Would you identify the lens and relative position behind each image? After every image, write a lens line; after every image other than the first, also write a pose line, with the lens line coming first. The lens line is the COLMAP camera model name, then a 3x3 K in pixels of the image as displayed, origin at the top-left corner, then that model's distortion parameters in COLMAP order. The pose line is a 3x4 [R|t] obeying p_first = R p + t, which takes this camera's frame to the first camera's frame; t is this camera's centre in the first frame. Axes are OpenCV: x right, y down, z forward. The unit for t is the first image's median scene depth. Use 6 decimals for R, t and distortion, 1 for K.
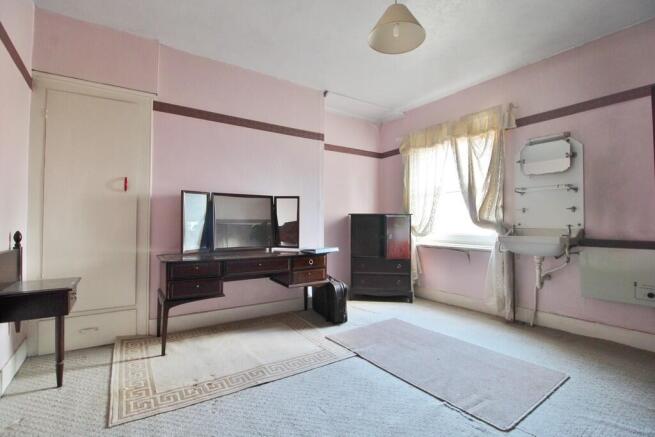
lens RADIAL K [[303.6, 0, 324.8], [0, 303.6, 218.7], [0, 0, 1]] dist [0.002415, -0.015841]
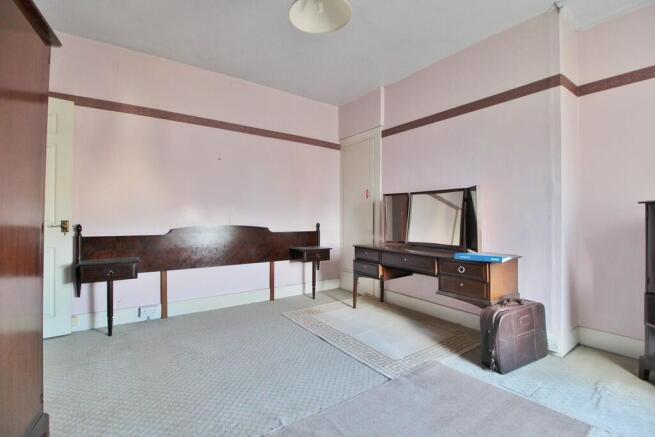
lens RADIAL K [[303.6, 0, 324.8], [0, 303.6, 218.7], [0, 0, 1]] dist [0.002415, -0.015841]
pose [[0.016195, -0.000770, -0.999869, 0.823467], [0.009922, 0.999951, -0.000609, 0.009602], [0.999820, -0.009911, 0.016202, 0.720031]]
